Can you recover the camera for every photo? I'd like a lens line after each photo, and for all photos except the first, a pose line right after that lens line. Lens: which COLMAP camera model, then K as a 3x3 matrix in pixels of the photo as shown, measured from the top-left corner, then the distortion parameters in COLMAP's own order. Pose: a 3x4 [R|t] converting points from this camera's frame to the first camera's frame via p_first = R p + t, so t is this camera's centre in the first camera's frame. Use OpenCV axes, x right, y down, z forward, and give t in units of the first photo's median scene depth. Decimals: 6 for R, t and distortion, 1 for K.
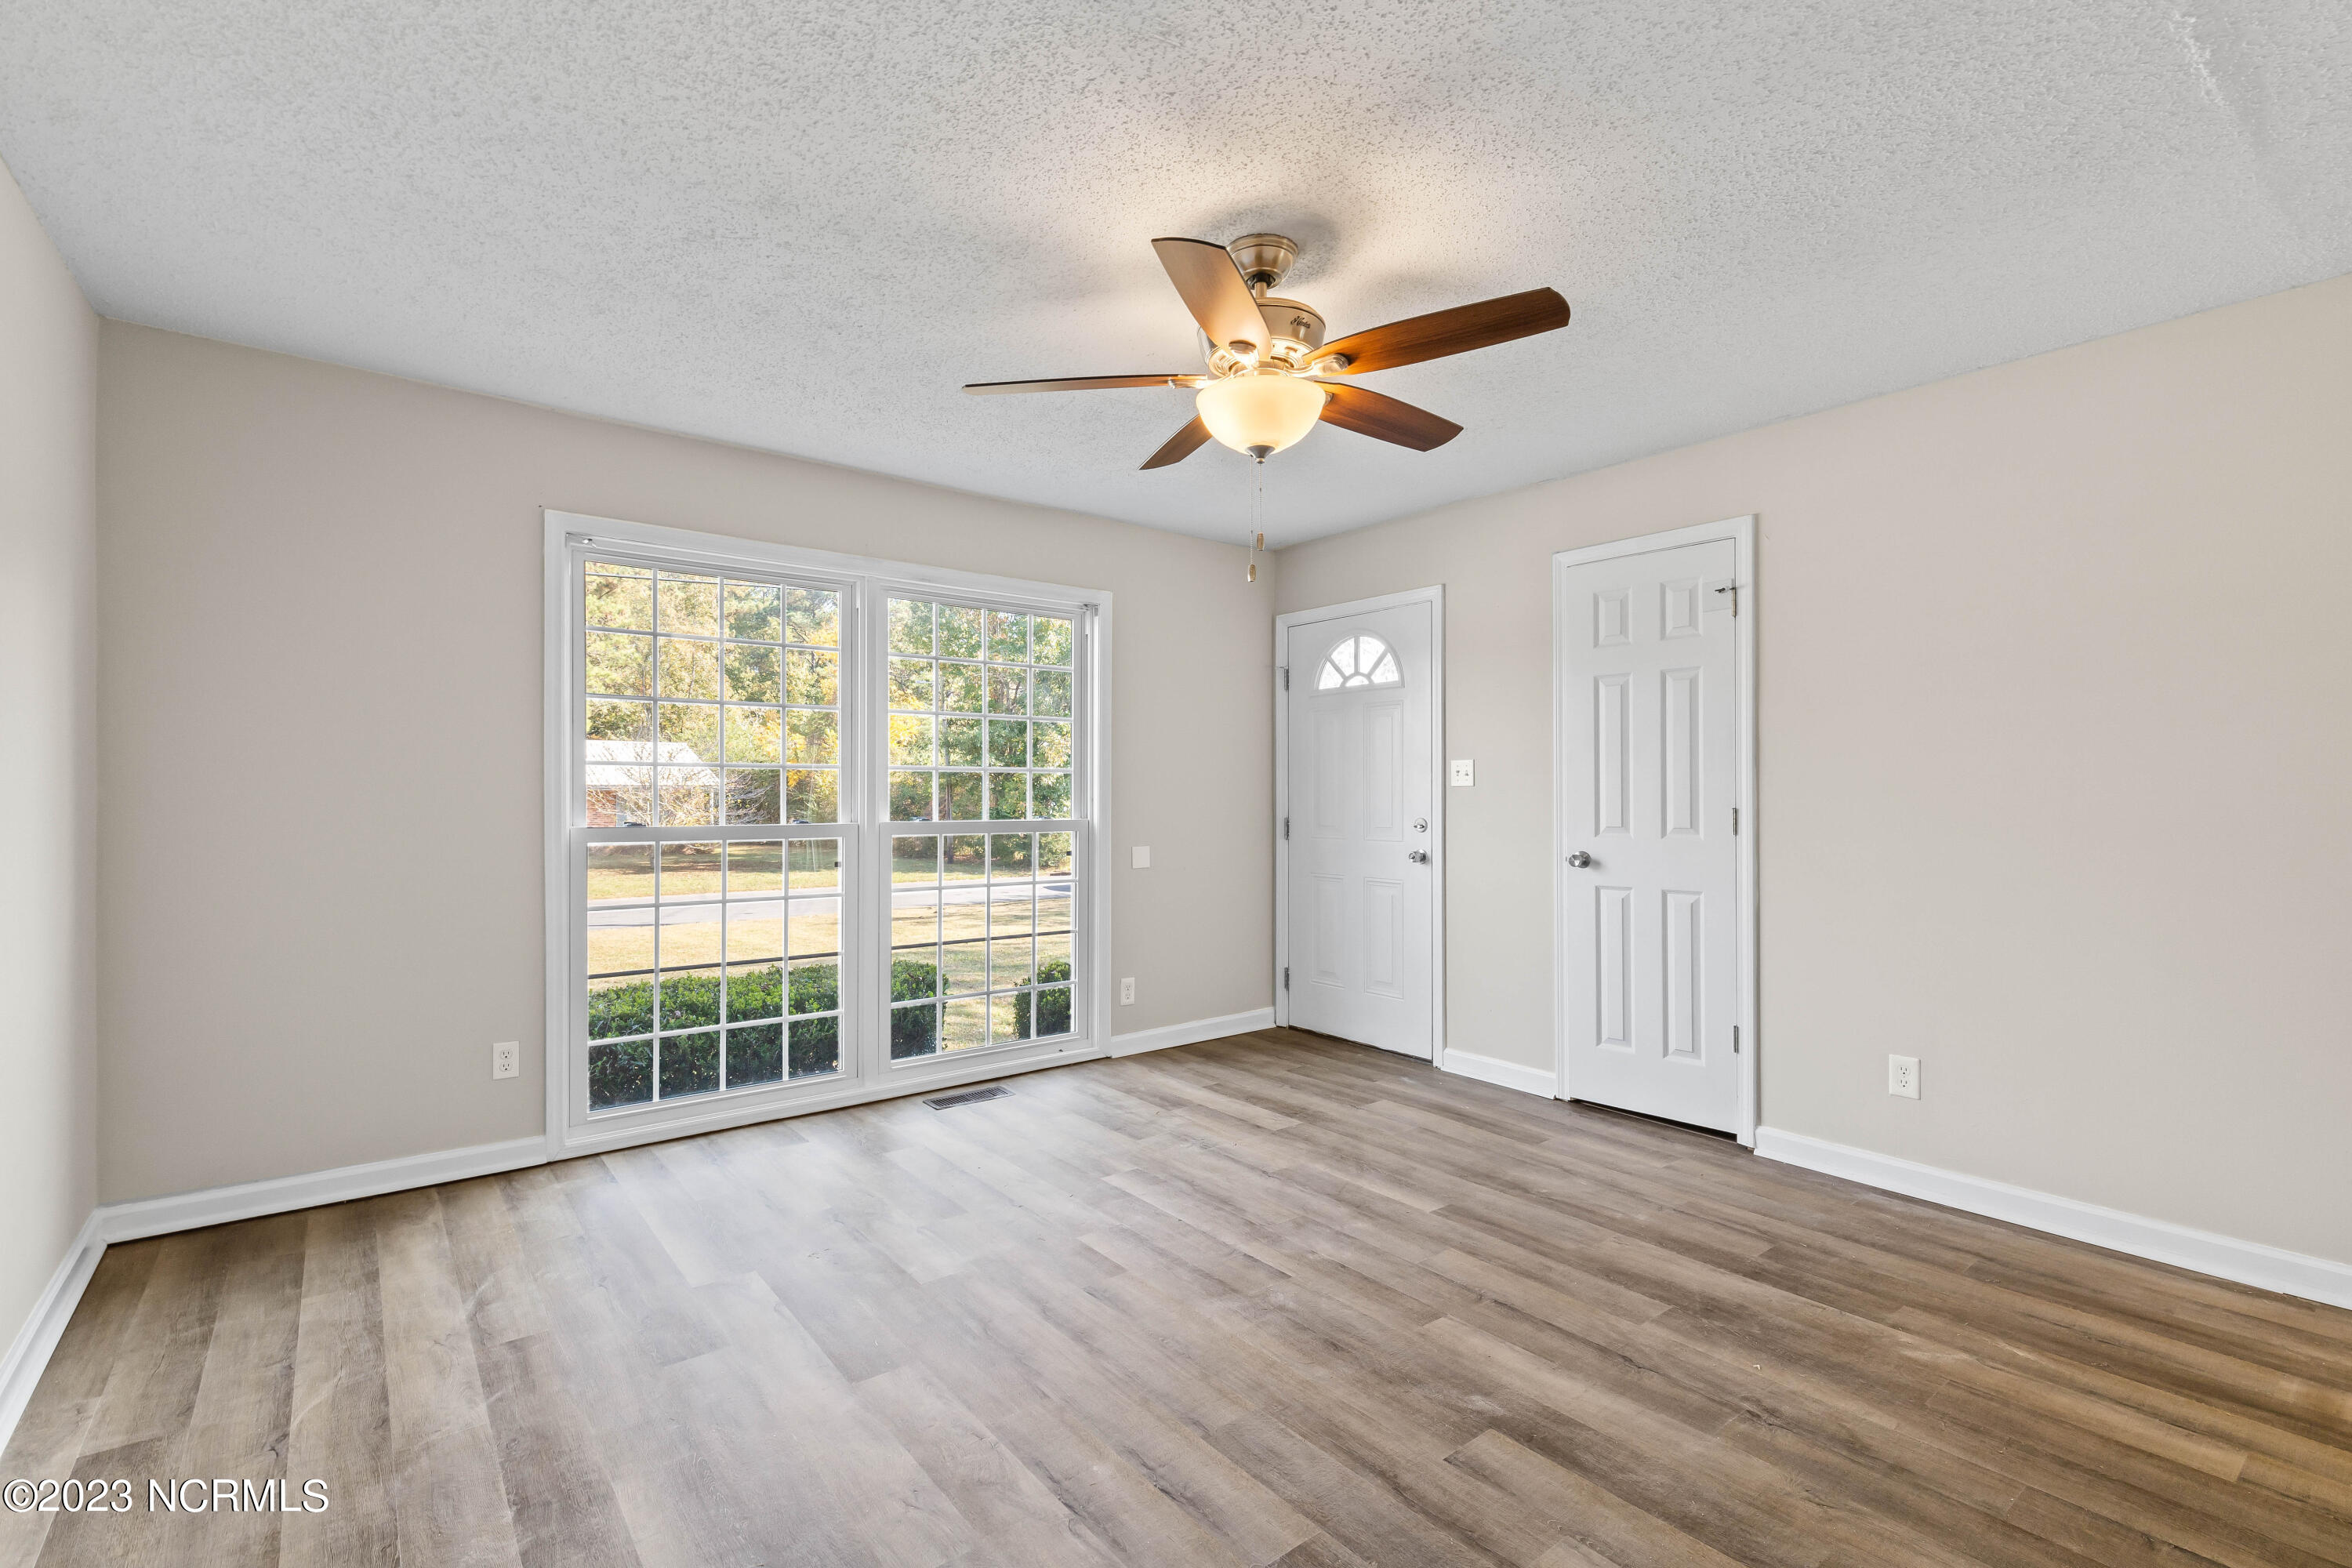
lens RADIAL K [[1065.4, 0, 1176.9], [0, 1065.4, 780.9], [0, 0, 1]] dist [0.007119, -0.001712]
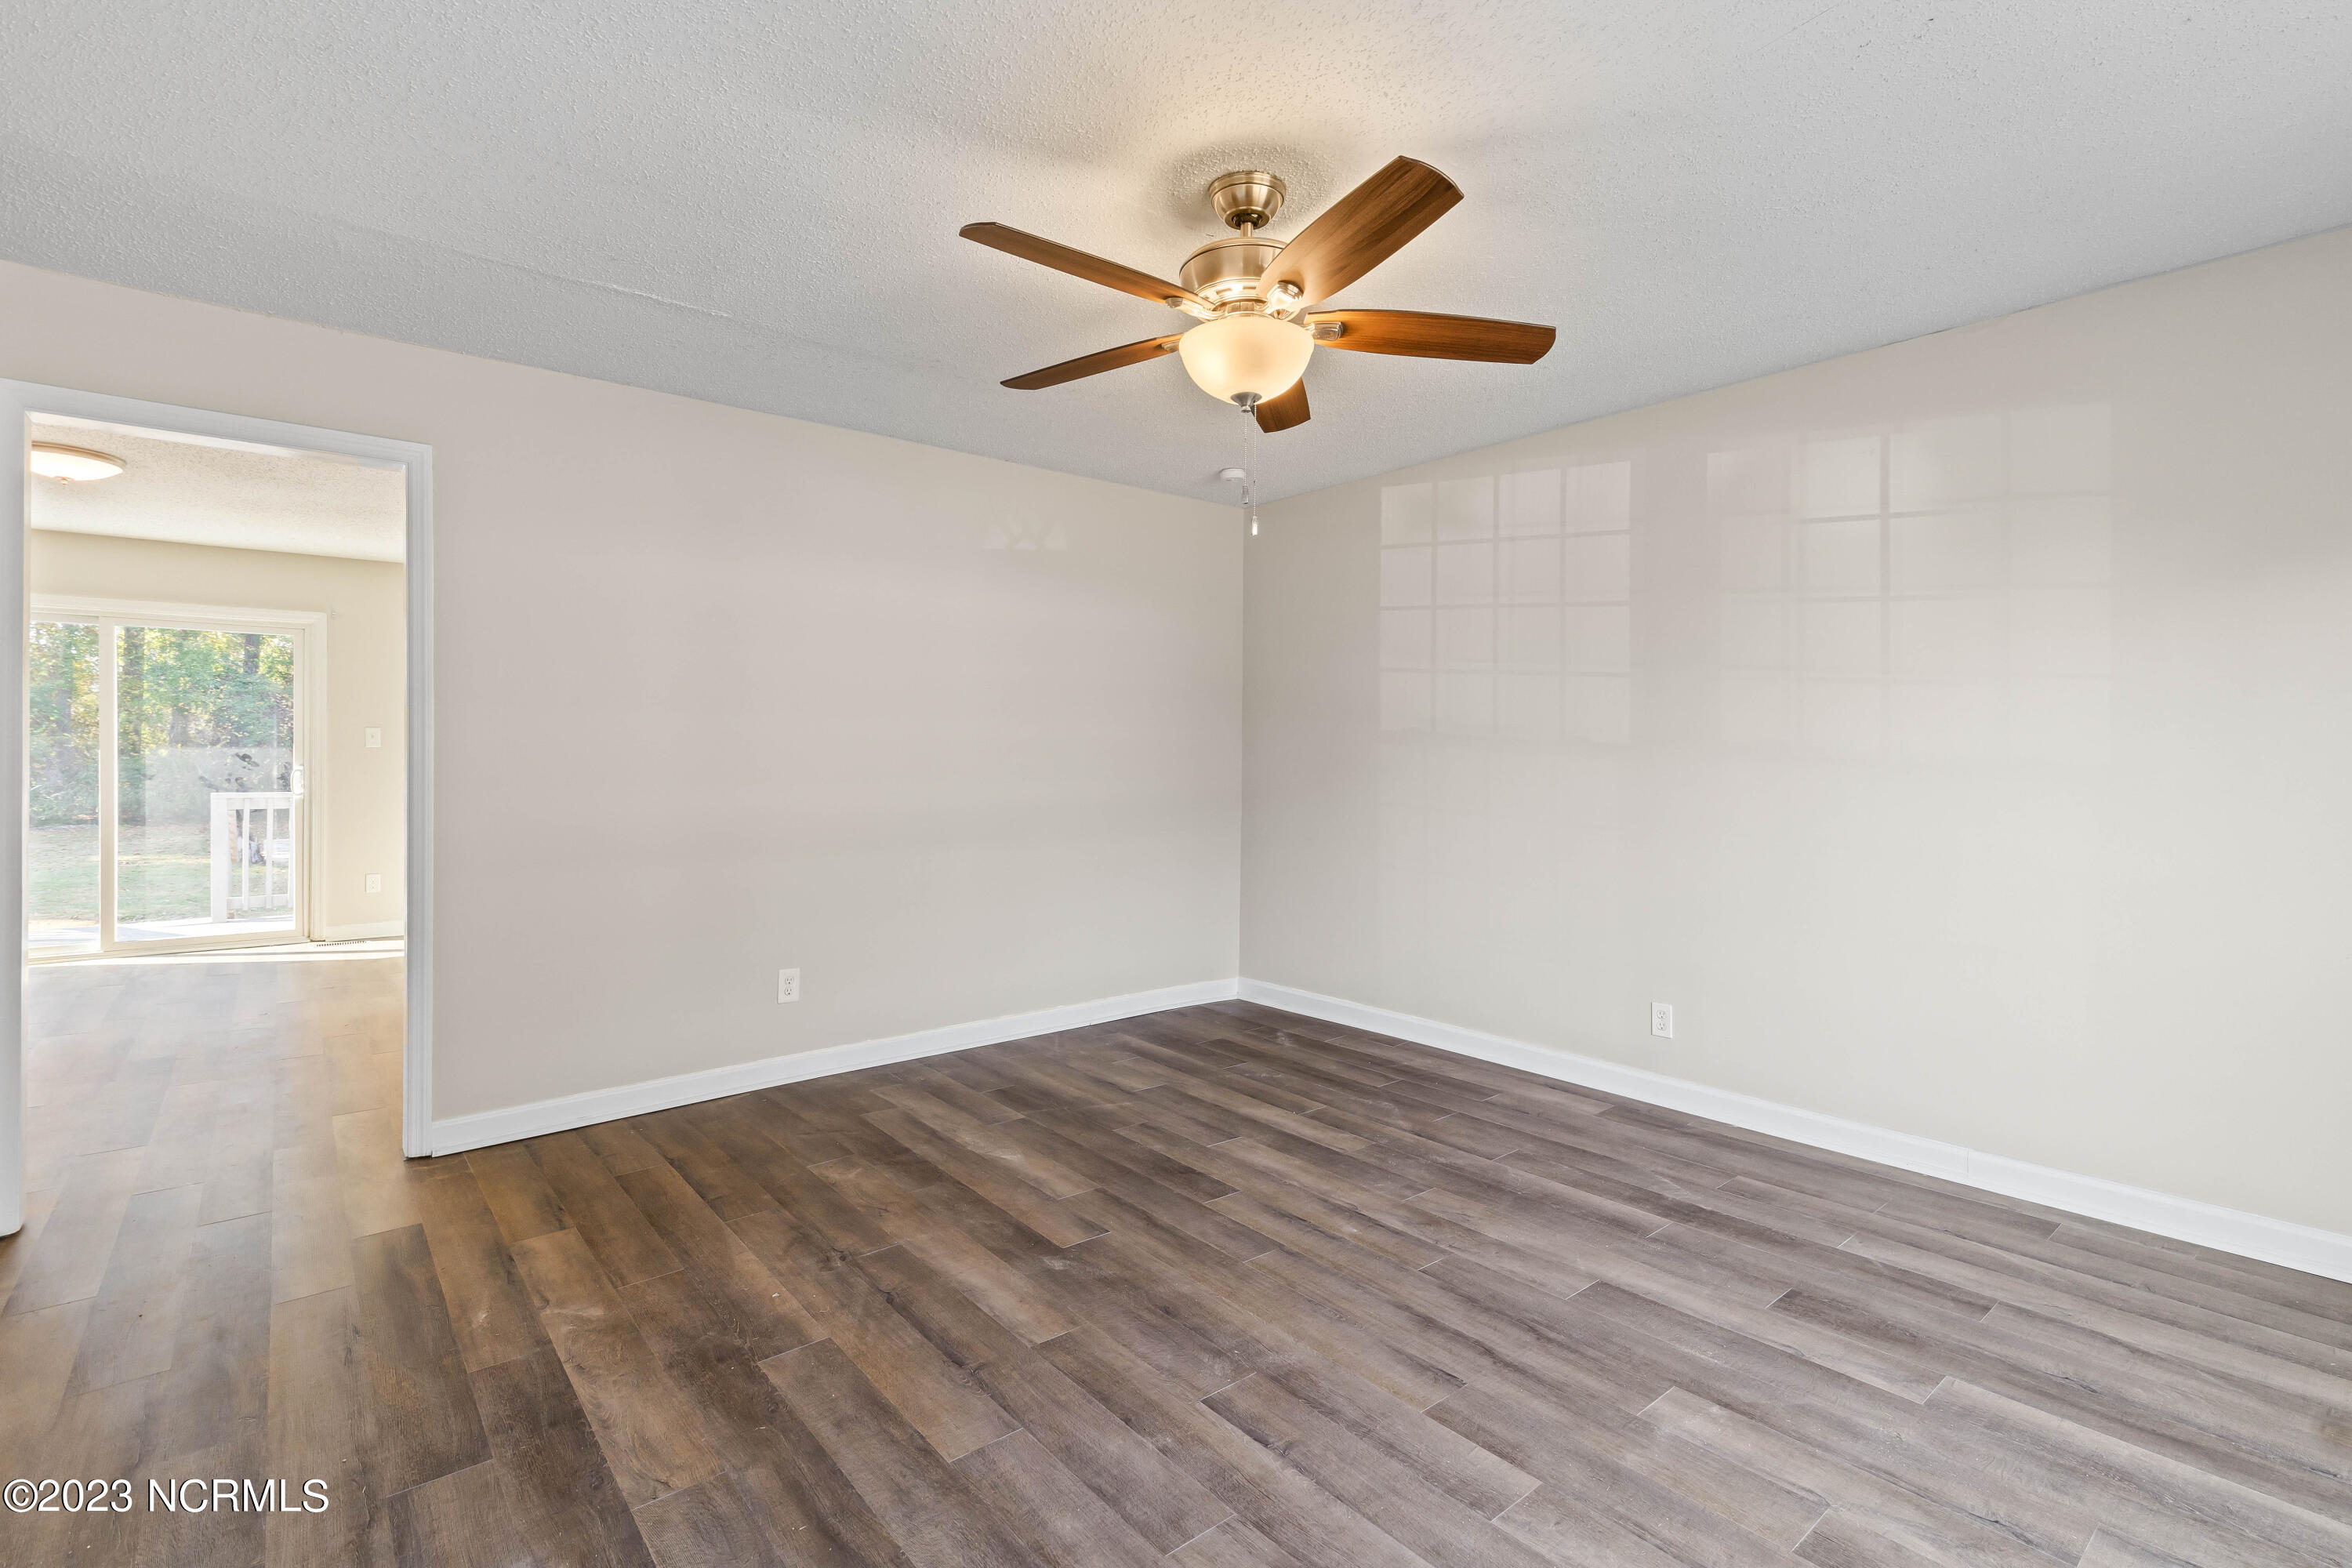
lens RADIAL K [[1065.4, 0, 1177.9], [0, 1065.4, 776.6], [0, 0, 1]] dist [0.007119, -0.001712]
pose [[-0.999606, -0.004076, -0.027785, 0.150183], [-0.004270, 0.999967, 0.006922, 0.019493], [0.027756, 0.007038, -0.999590, 1.786727]]
